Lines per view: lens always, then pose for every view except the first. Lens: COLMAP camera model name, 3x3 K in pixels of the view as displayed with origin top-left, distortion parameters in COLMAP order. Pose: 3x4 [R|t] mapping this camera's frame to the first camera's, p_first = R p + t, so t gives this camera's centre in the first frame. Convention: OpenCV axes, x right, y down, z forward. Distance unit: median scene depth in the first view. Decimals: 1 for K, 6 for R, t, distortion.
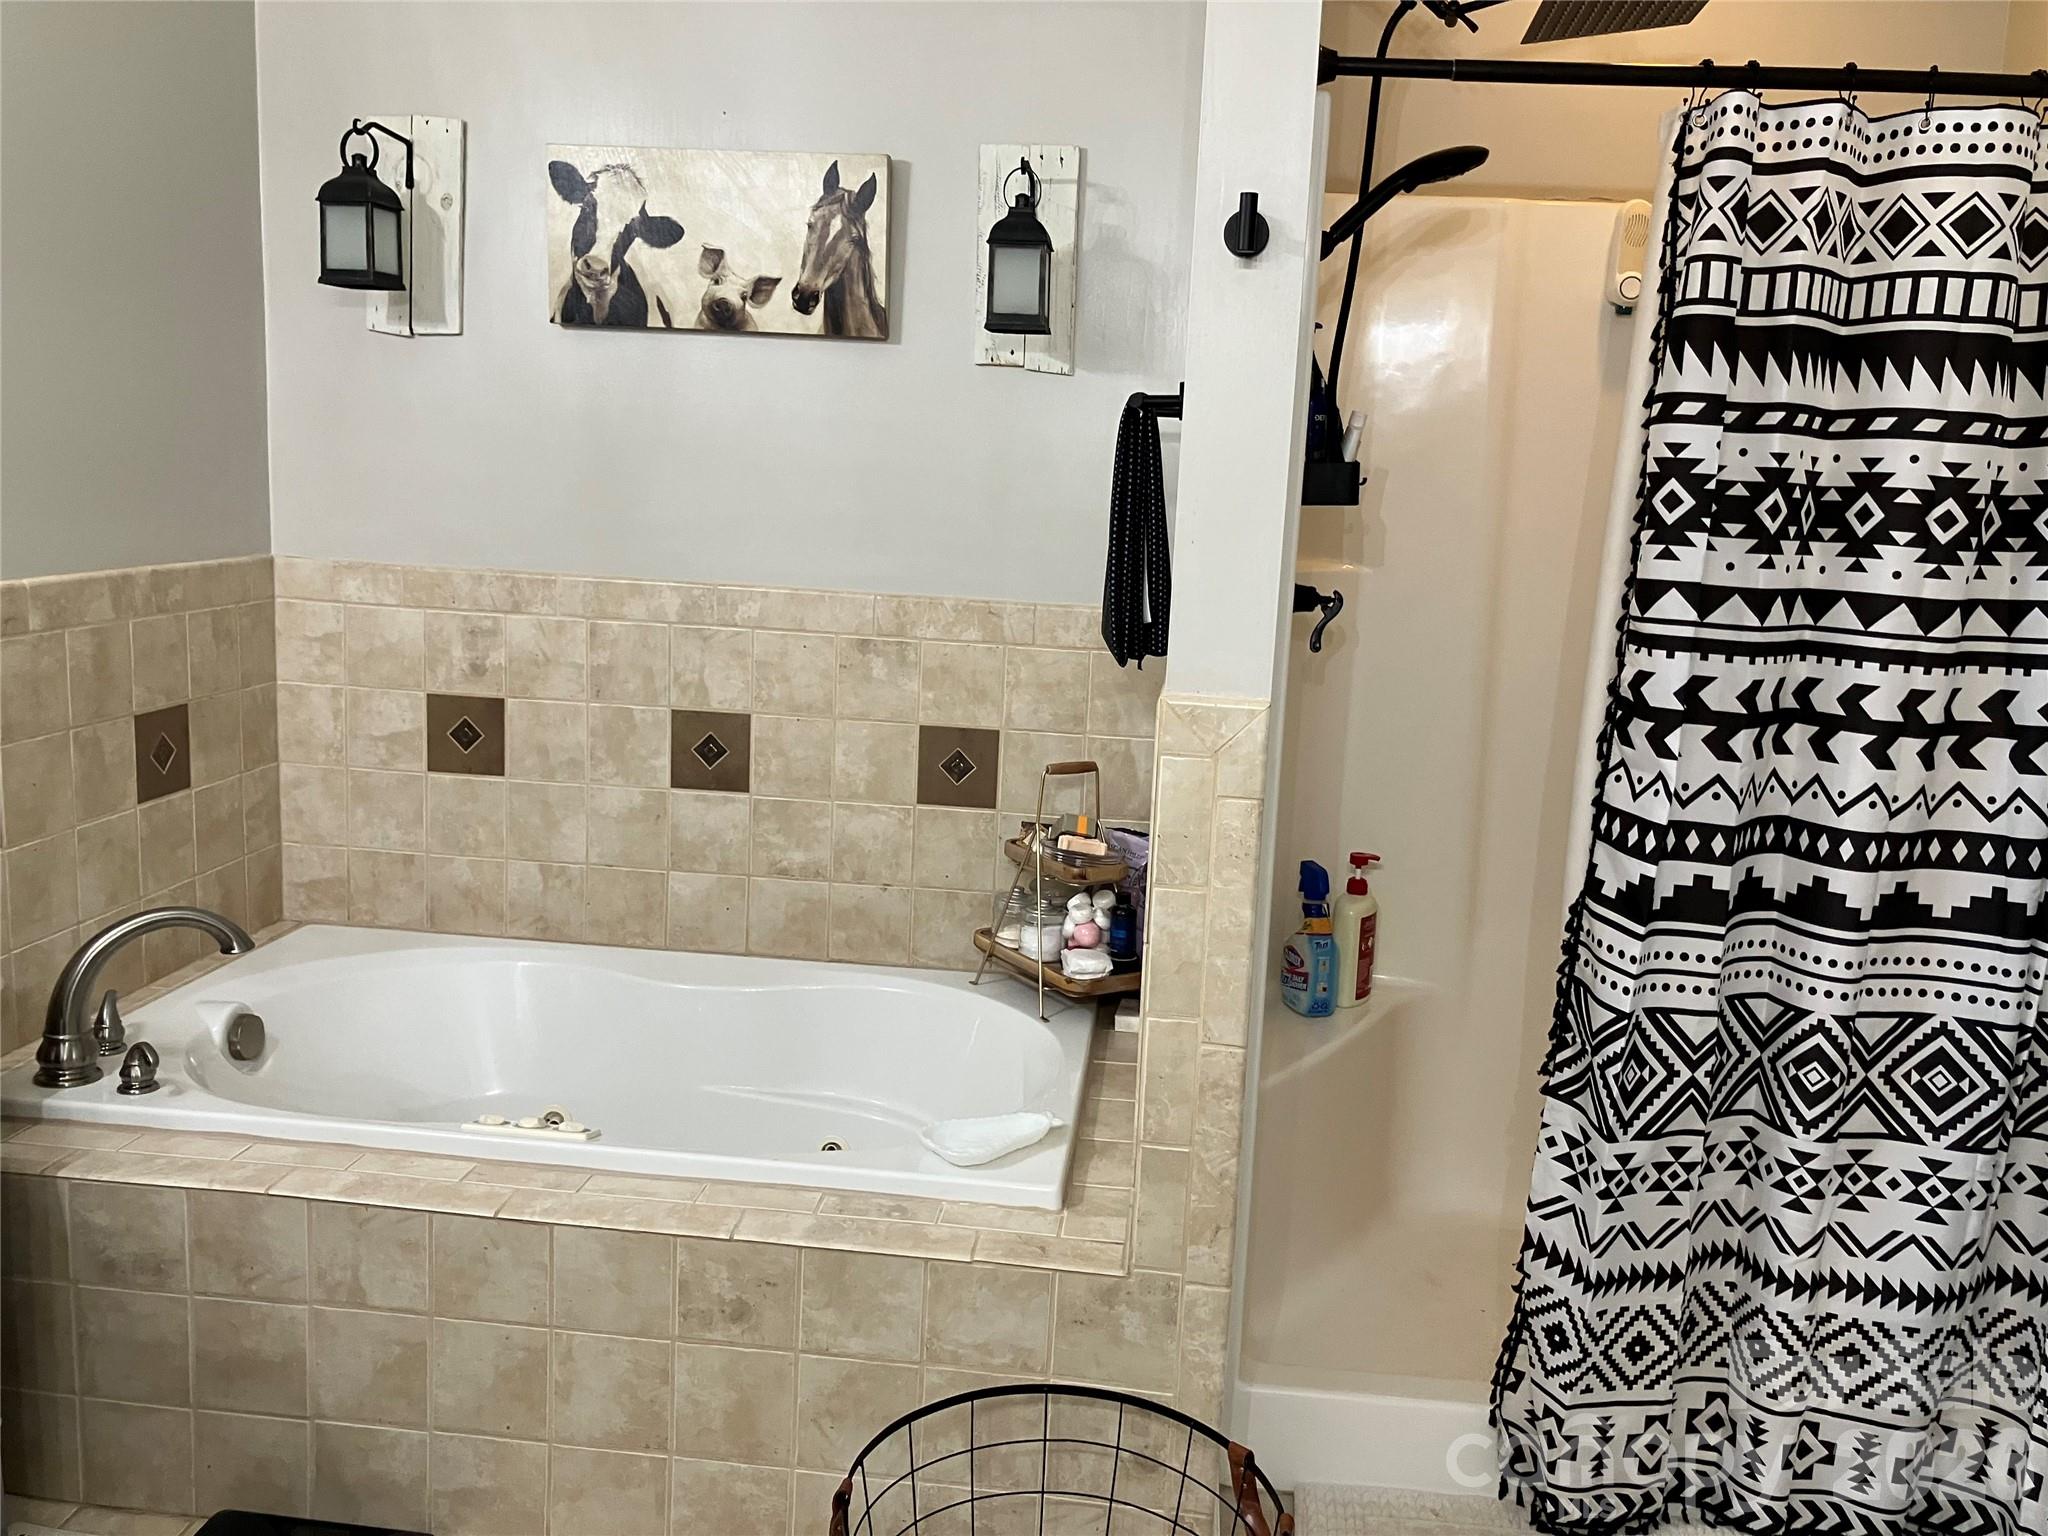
lens RADIAL K [[1699.6, 0, 1032.5], [0, 1699.6, 729.9], [0, 0, 1]] dist [-0.001528, -0.008041]
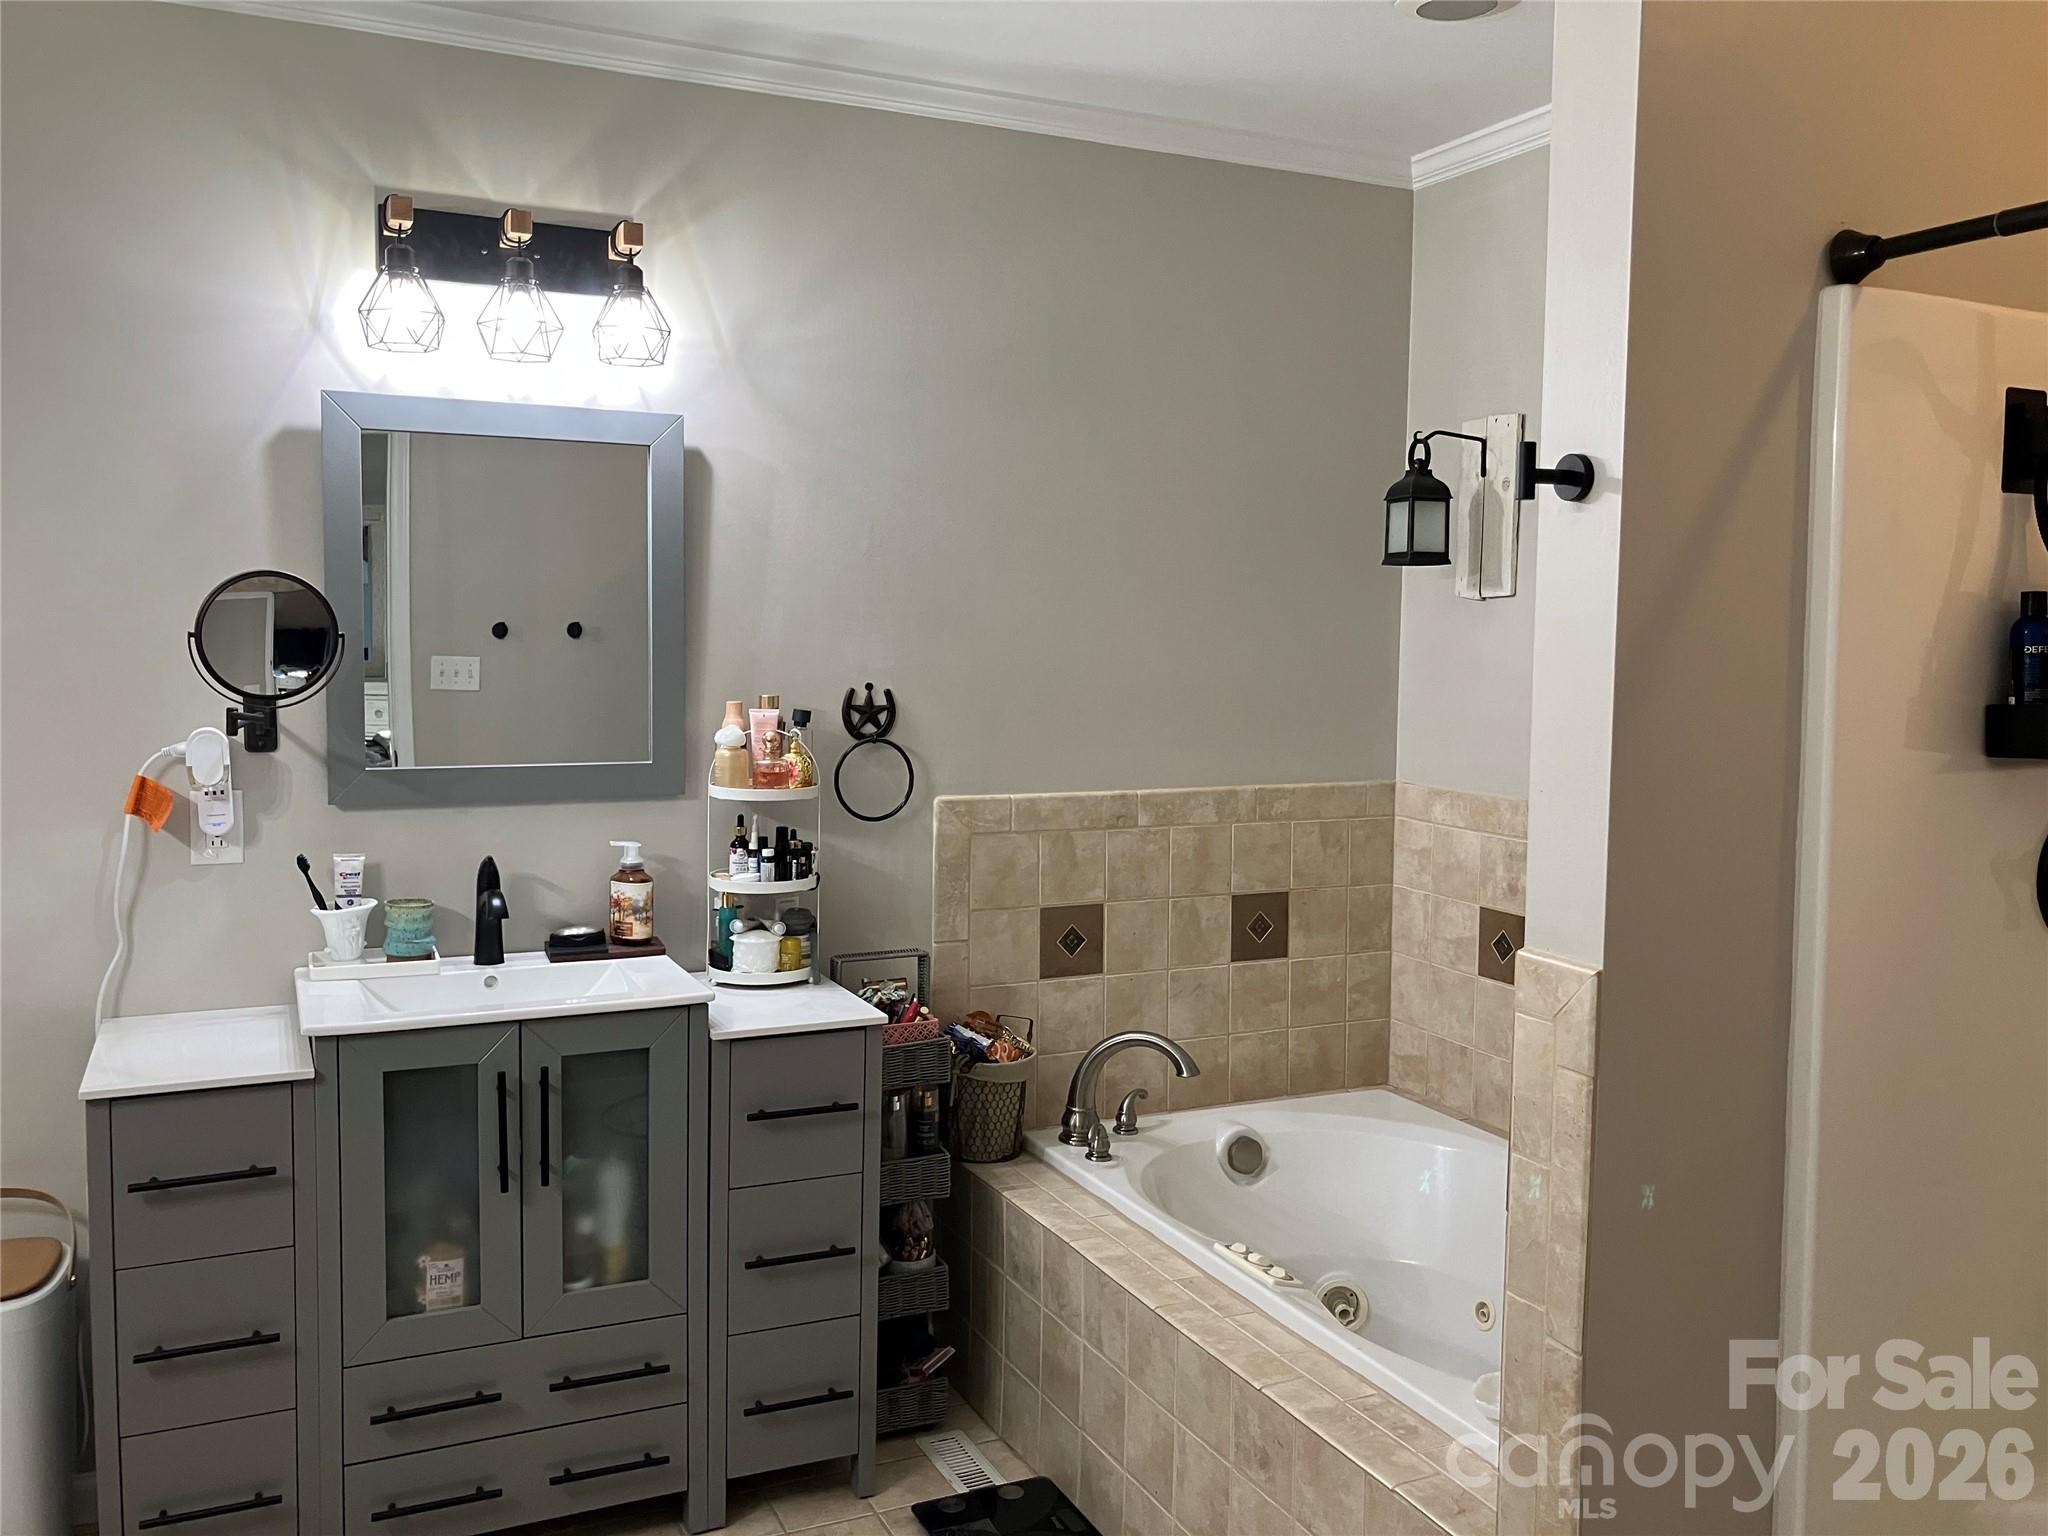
lens RADIAL K [[1664.5, 0, 1029.8], [0, 1664.5, 734.1], [0, 0, 1]] dist [0.059306, -0.190198]
pose [[0.508669, 0.010153, -0.860902, 0.492989], [-0.123875, 0.990389, -0.061513, -0.032090], [0.852004, 0.137934, 0.505038, 0.174282]]
